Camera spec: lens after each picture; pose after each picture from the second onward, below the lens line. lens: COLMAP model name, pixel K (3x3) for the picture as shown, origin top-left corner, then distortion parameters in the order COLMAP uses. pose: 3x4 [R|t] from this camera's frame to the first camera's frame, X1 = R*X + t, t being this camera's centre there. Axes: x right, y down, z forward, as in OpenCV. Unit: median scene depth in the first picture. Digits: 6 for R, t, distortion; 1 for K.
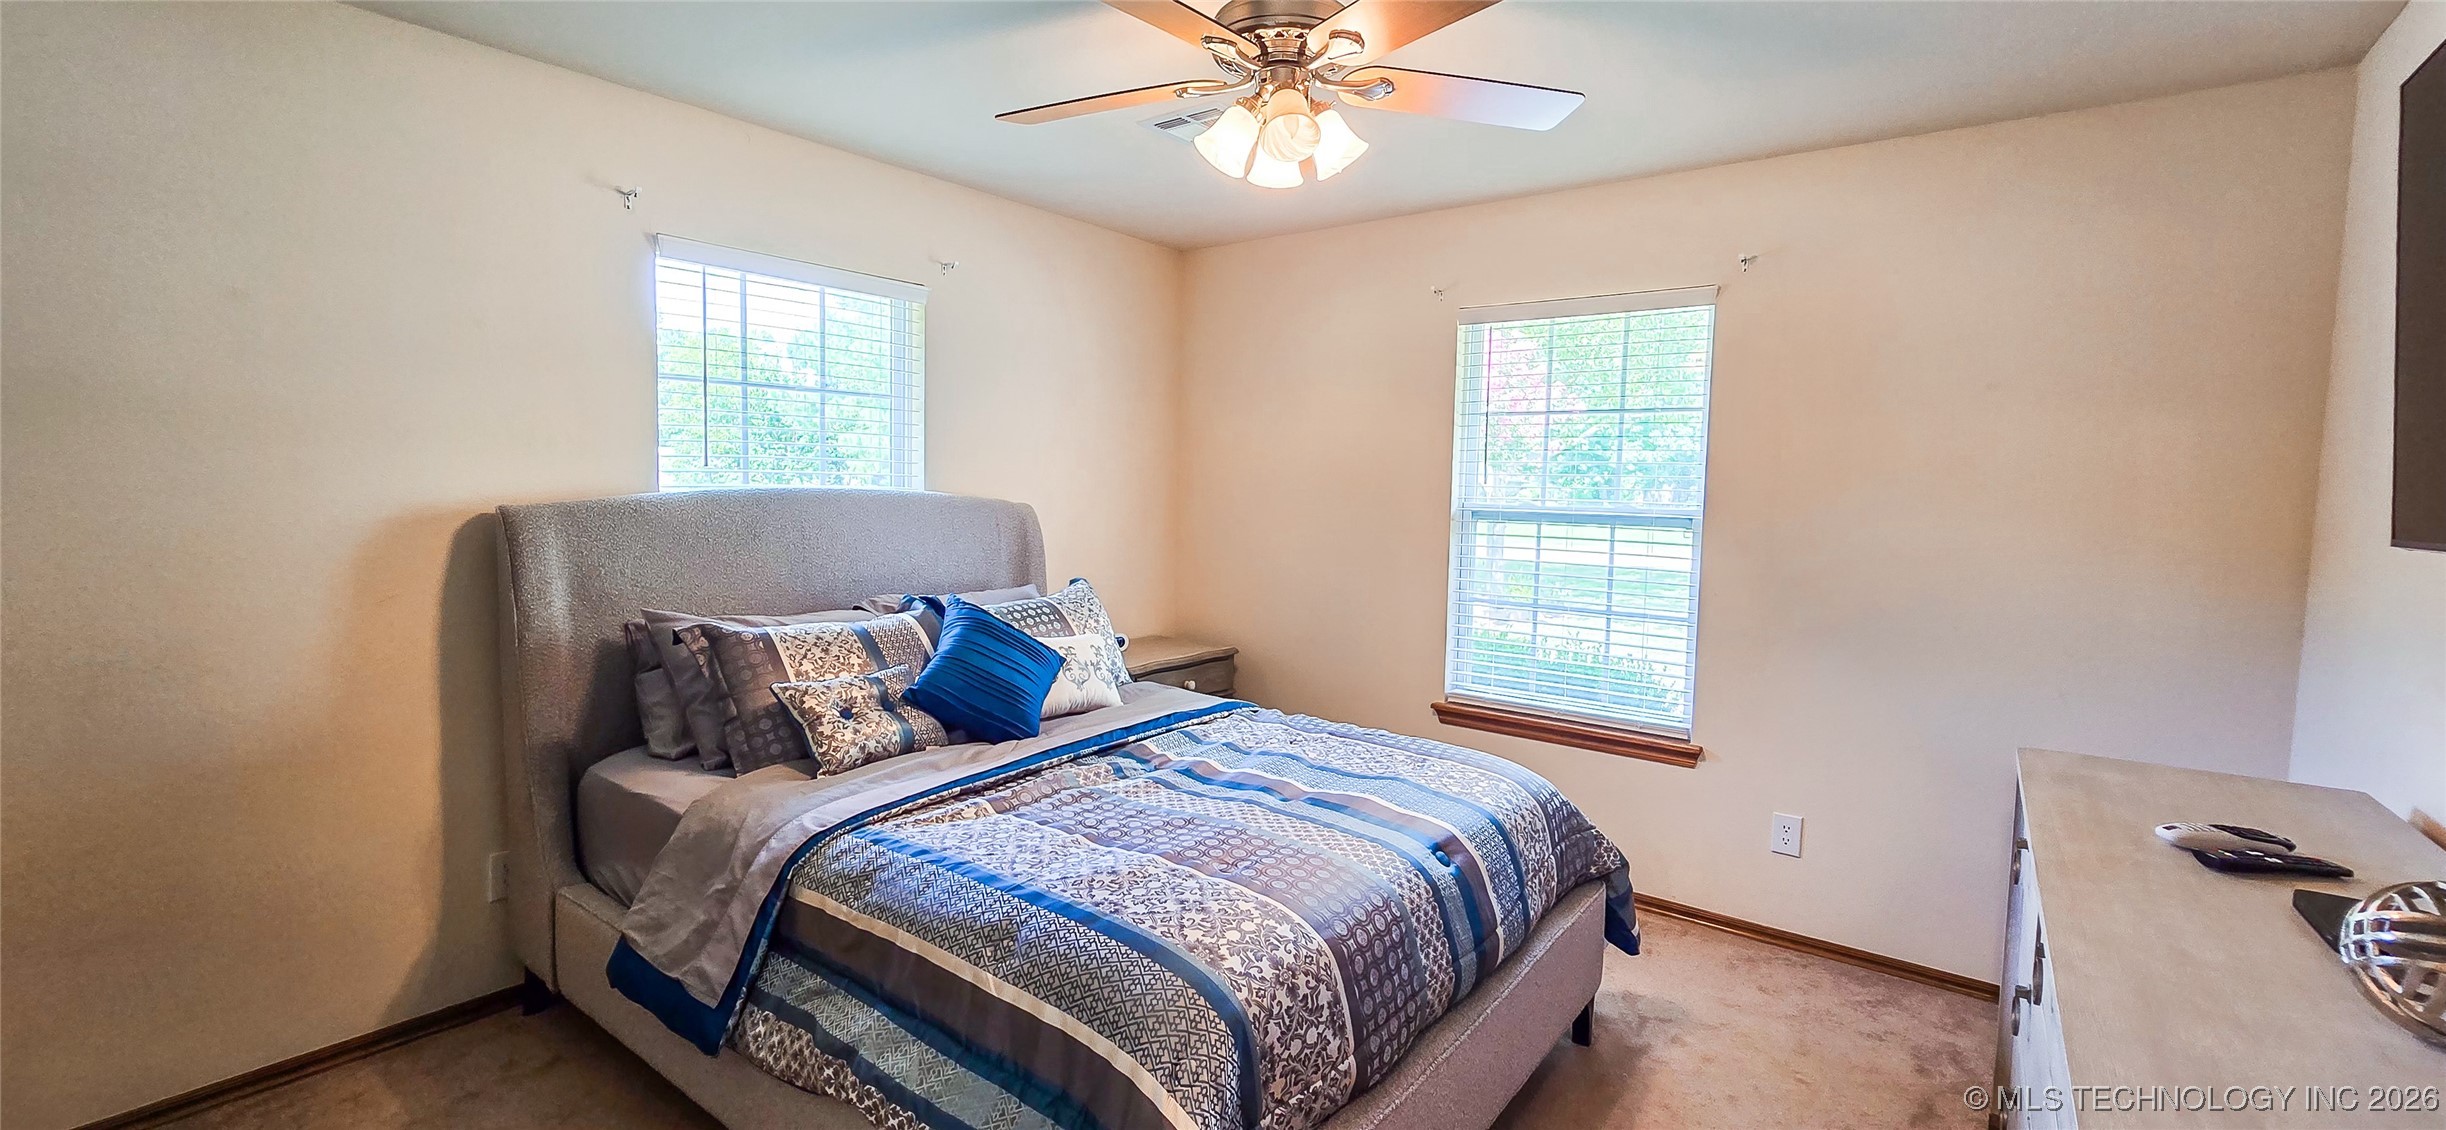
lens RADIAL K [[1009.1, 0, 1230.4], [0, 1009.1, 551.1], [0, 0, 1]] dist [-0.002860, -0.000203]
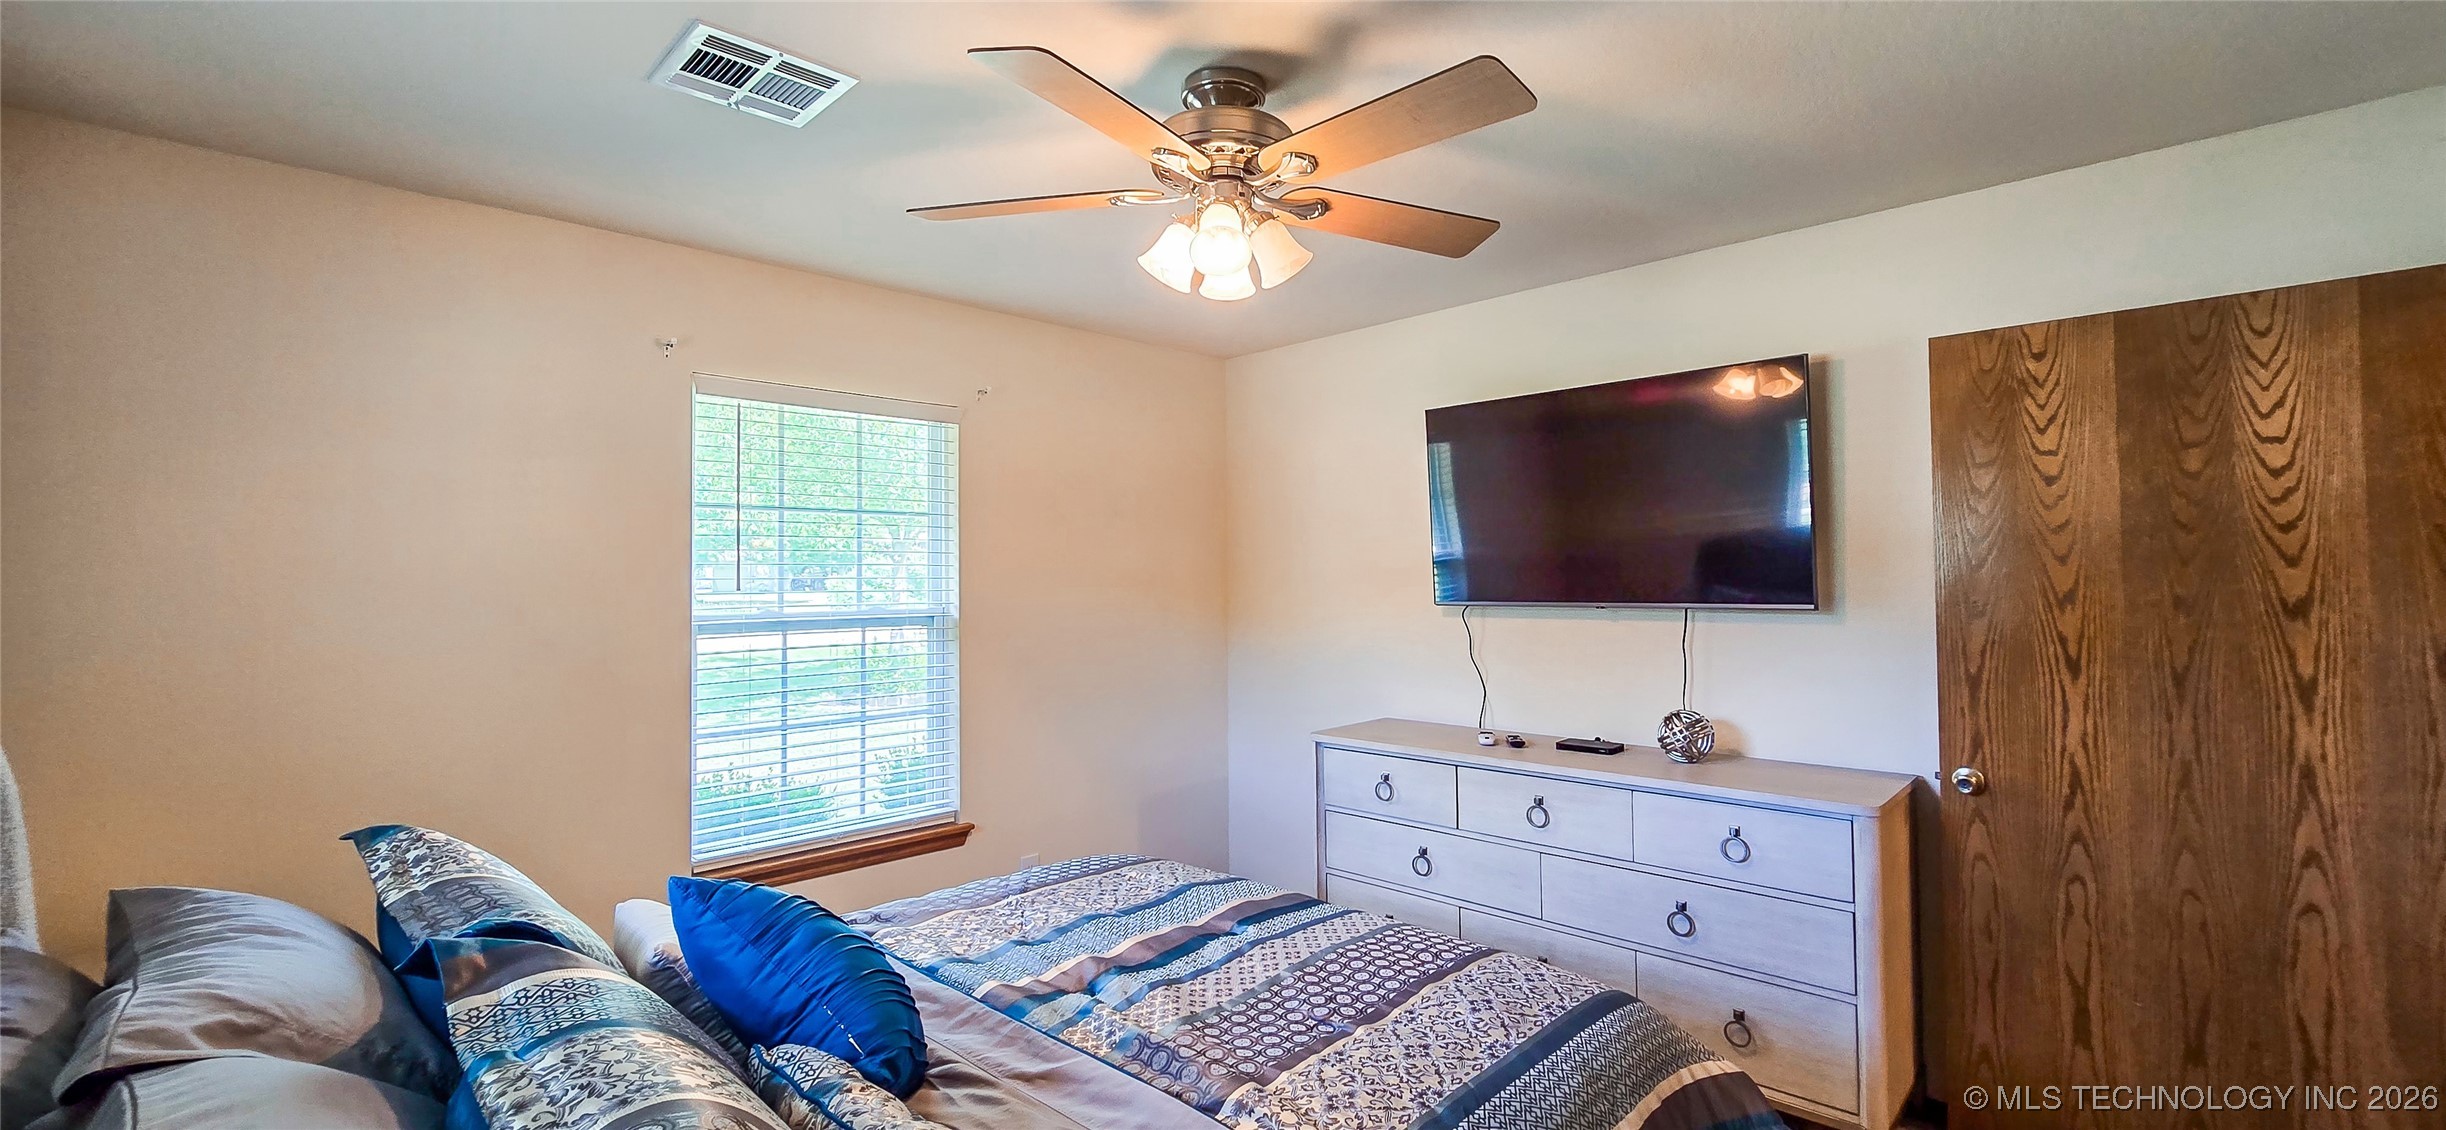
lens RADIAL K [[1014.6, 0, 1213.2], [0, 1014.6, 578.8], [0, 0, 1]] dist [-0.001107, -0.000055]
pose [[0.145054, -0.034898, 0.988808, -0.826765], [0.095615, 0.995195, 0.021097, -0.096582], [-0.984793, 0.091484, 0.147694, 0.812369]]
